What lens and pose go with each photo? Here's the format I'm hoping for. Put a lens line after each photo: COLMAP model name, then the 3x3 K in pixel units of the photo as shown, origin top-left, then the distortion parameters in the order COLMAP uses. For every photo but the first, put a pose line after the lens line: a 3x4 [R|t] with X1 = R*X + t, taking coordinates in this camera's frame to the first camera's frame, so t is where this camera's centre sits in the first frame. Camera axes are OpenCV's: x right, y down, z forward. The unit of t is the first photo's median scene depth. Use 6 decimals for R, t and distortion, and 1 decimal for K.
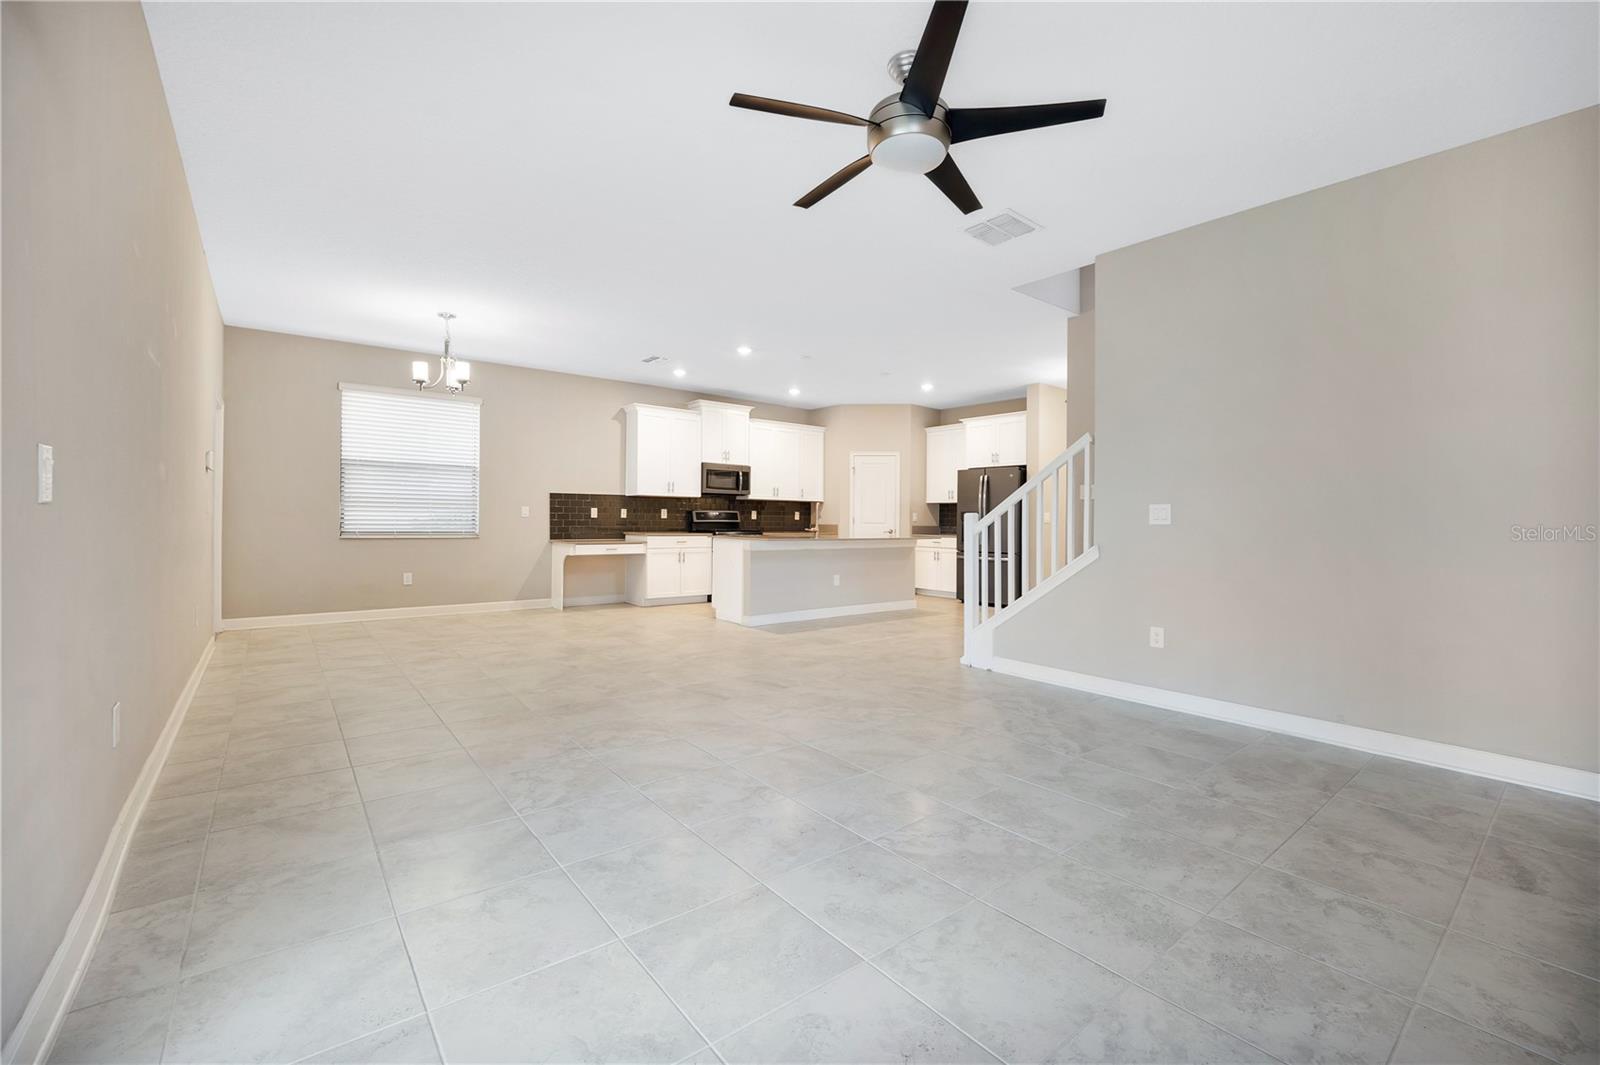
lens RADIAL K [[662.7, 0, 795.7], [0, 662.7, 546.9], [0, 0, 1]] dist [-0.021507, 0.001146]
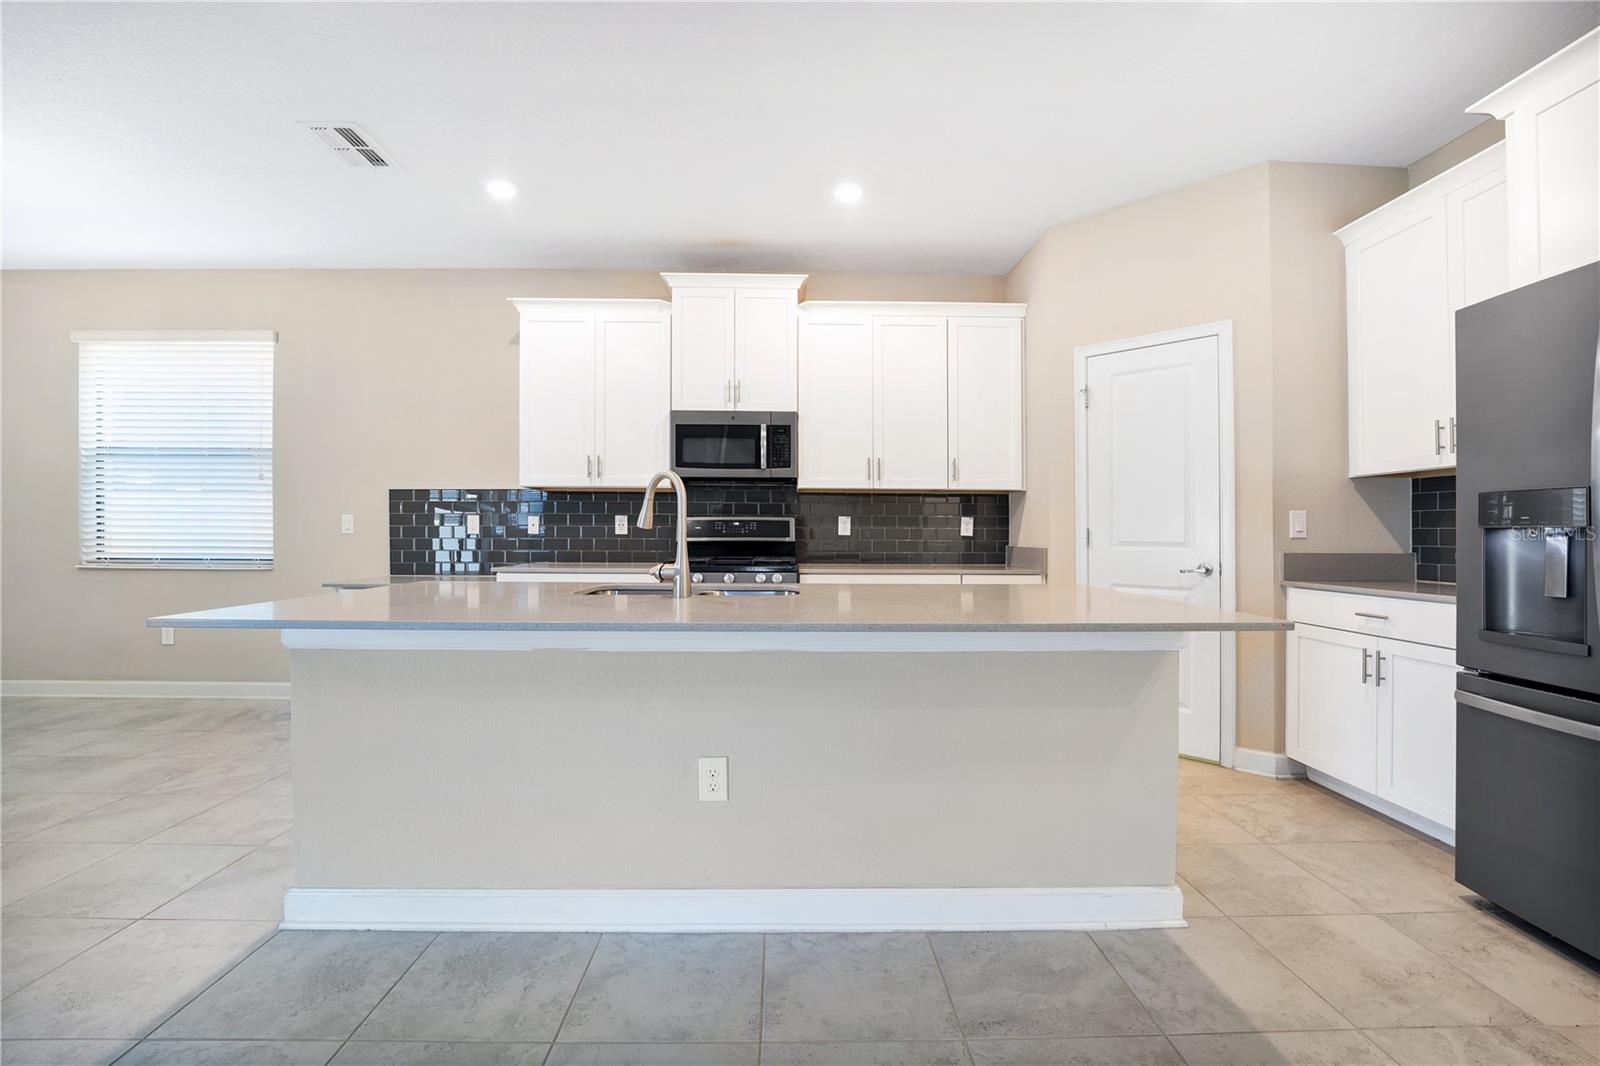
lens RADIAL K [[663.7, 0, 797.1], [0, 663.7, 540.3], [0, 0, 1]] dist [-0.019862, 0.001556]
pose [[0.797482, -0.001426, -0.603341, 0.194068], [-0.019397, 0.999420, -0.028001, -0.026974], [0.603031, 0.034033, 0.796992, 0.674368]]
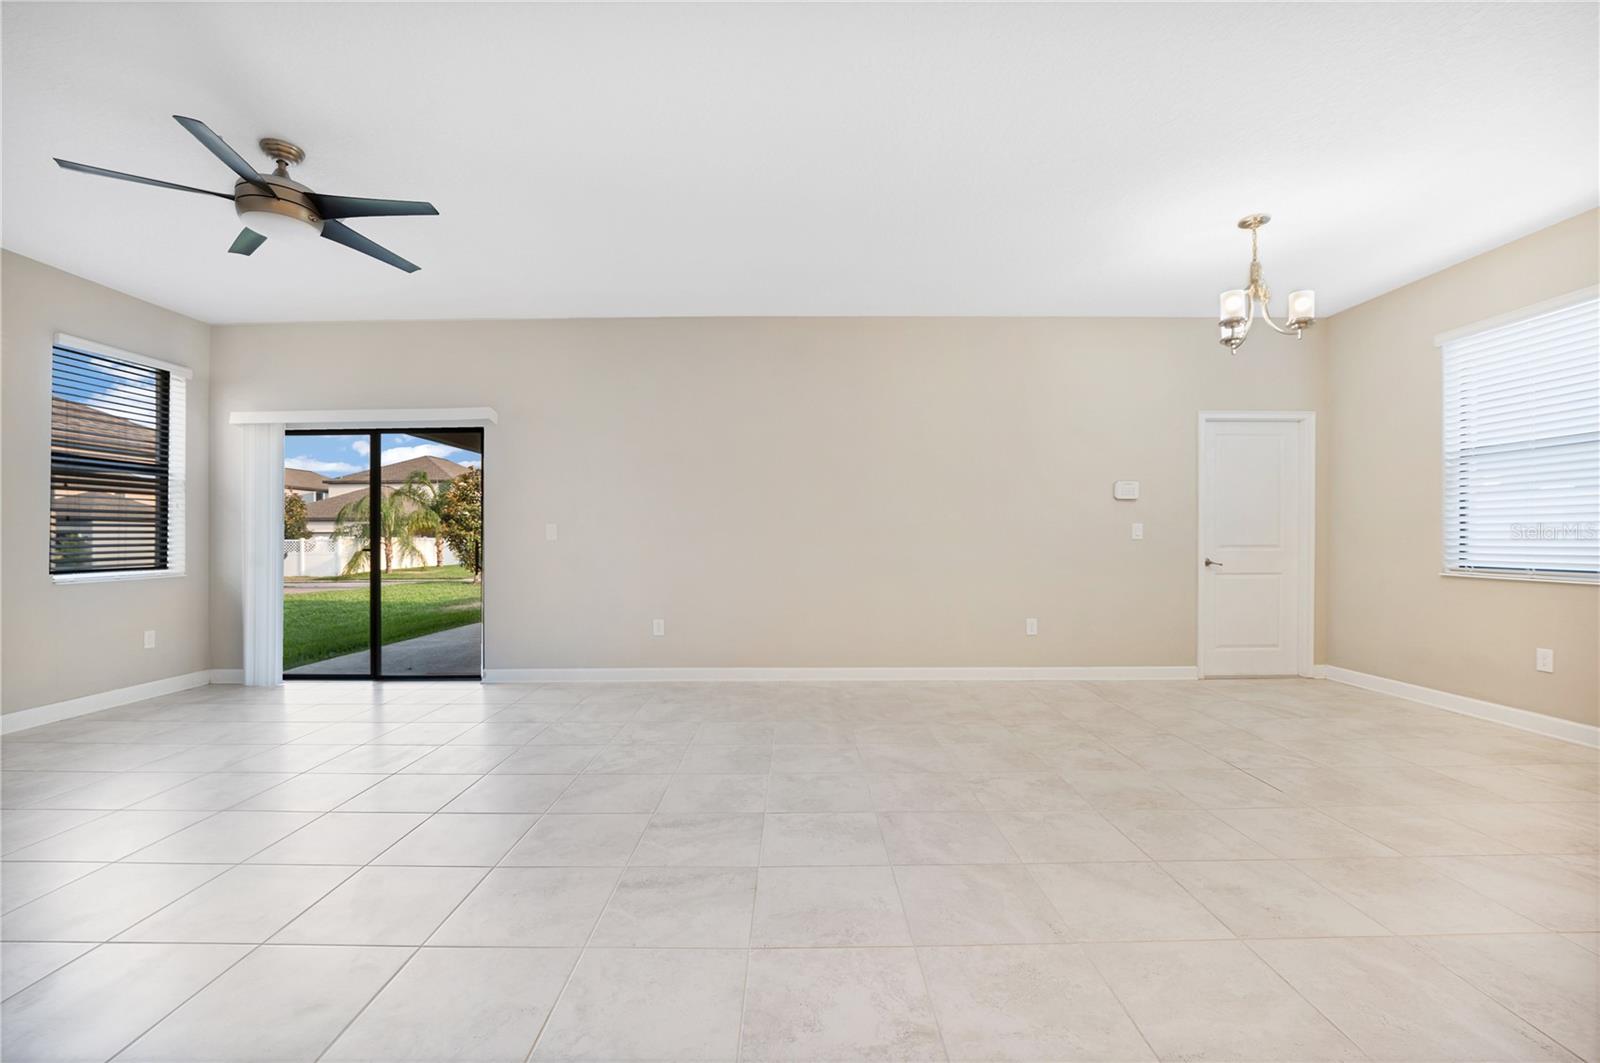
lens RADIAL K [[662.7, 0, 794.5], [0, 662.7, 548.1], [0, 0, 1]] dist [-0.021507, 0.001146]
pose [[-0.616877, 0.001928, -0.787057, 0.138724], [-0.032318, 0.999092, 0.027777, -0.027520], [0.786396, 0.042571, -0.616254, 0.657631]]
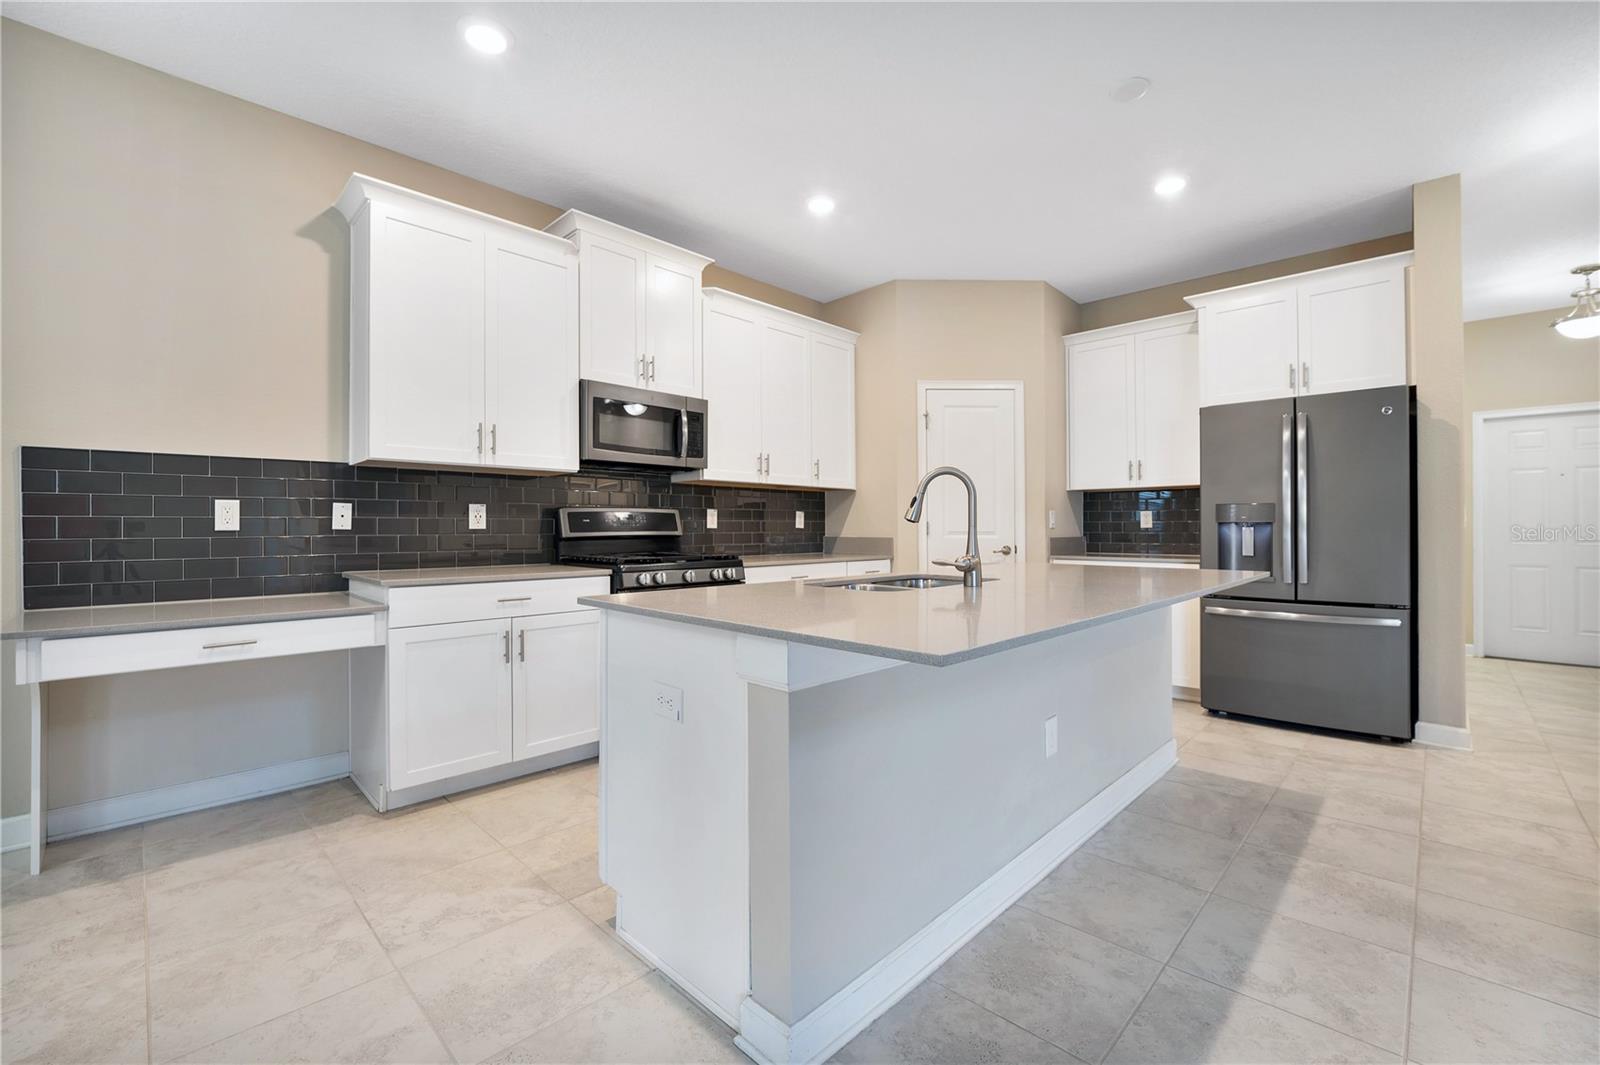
lens RADIAL K [[662.7, 0, 798.4], [0, 662.7, 534.8], [0, 0, 1]] dist [-0.021507, 0.001146]
pose [[0.991712, -0.013687, 0.127746, -0.066950], [0.017143, 0.999515, -0.025993, -0.026664], [-0.127329, 0.027967, 0.991466, 0.598628]]
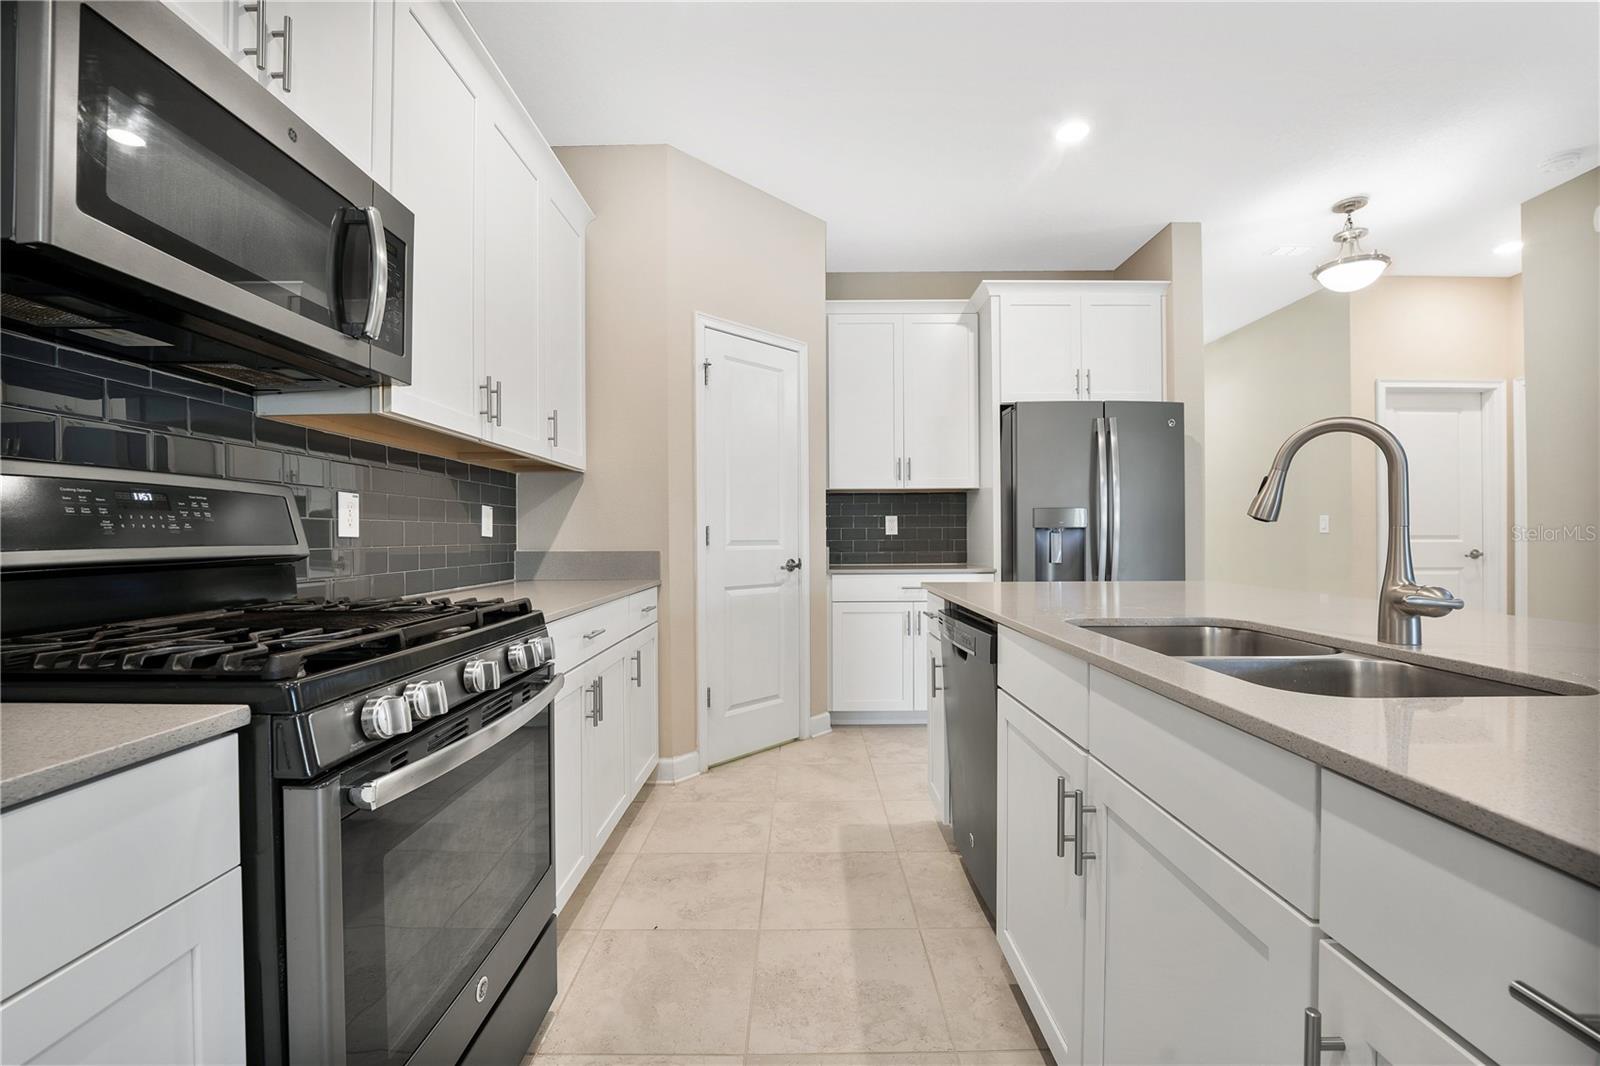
lens RADIAL K [[663.7, 0, 787.7], [0, 663.7, 531.5], [0, 0, 1]] dist [-0.019862, 0.001556]
pose [[0.629462, -0.009903, 0.776968, -0.139764], [0.042101, 0.998885, -0.021377, -0.036343], [-0.775890, 0.046167, 0.629177, 0.843797]]
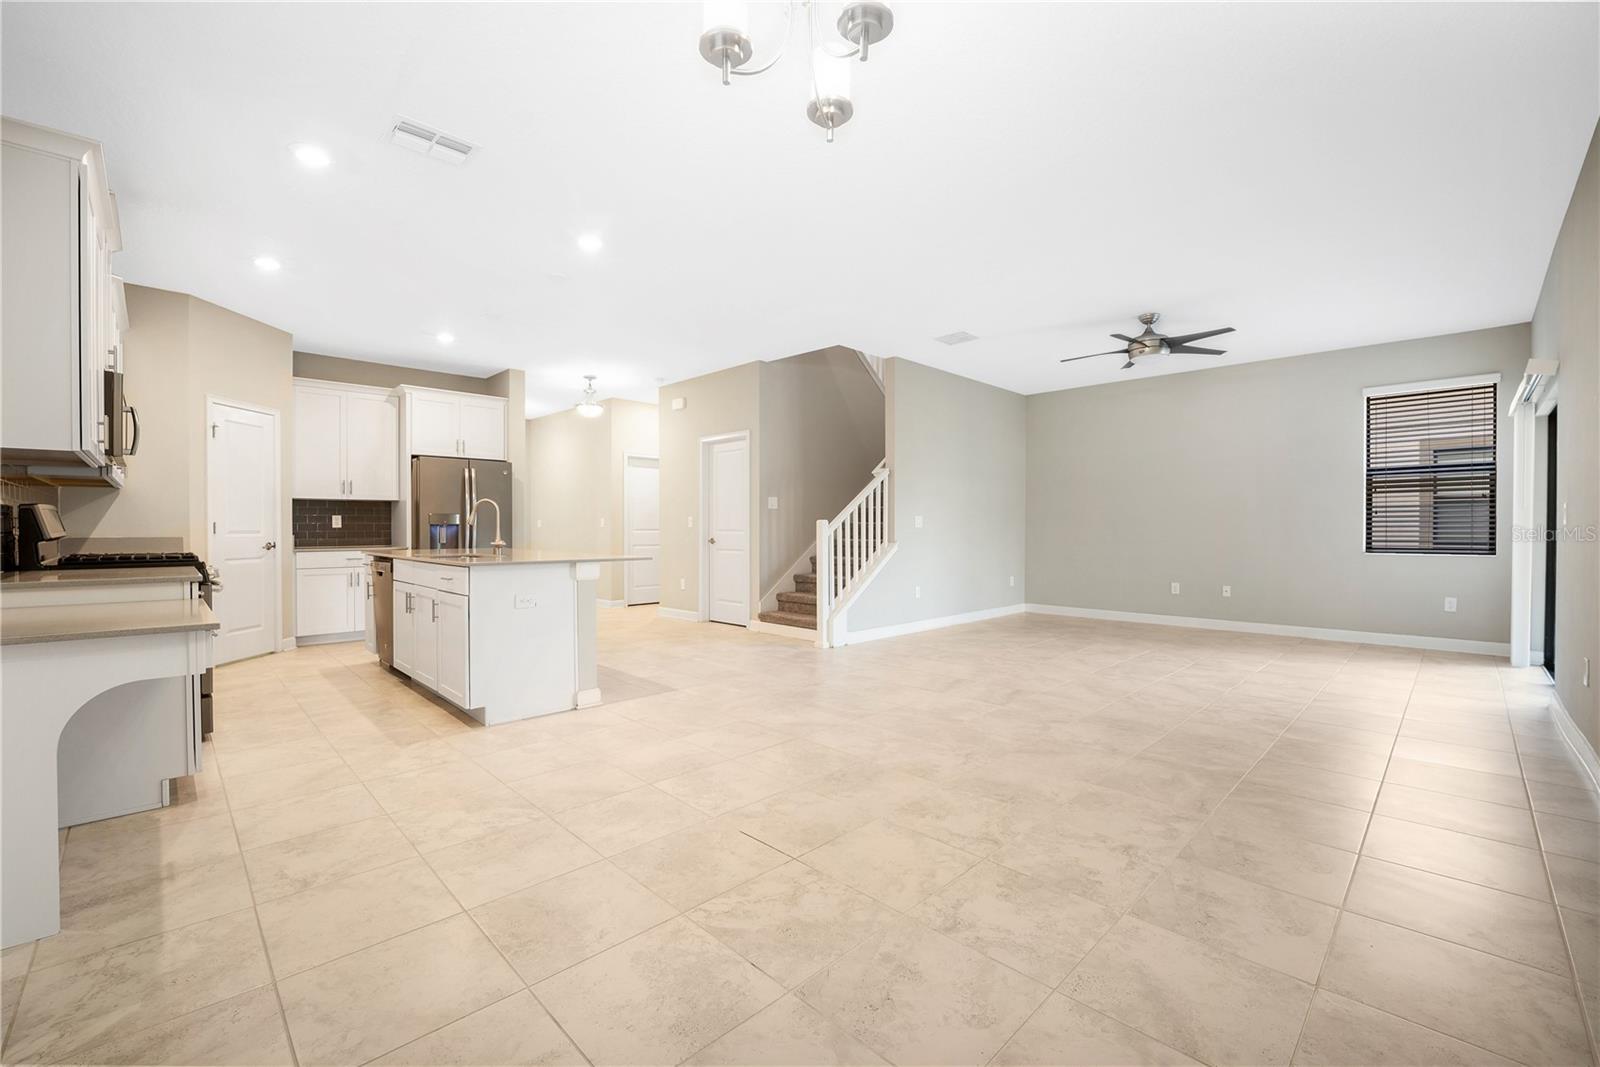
lens RADIAL K [[663.7, 0, 790.9], [0, 663.7, 535.2], [0, 0, 1]] dist [-0.019862, 0.001556]
pose [[-0.103383, -0.022684, 0.994383, -0.509503], [0.037105, 0.998956, 0.026646, -0.033483], [-0.993949, 0.039651, -0.102433, 0.655762]]
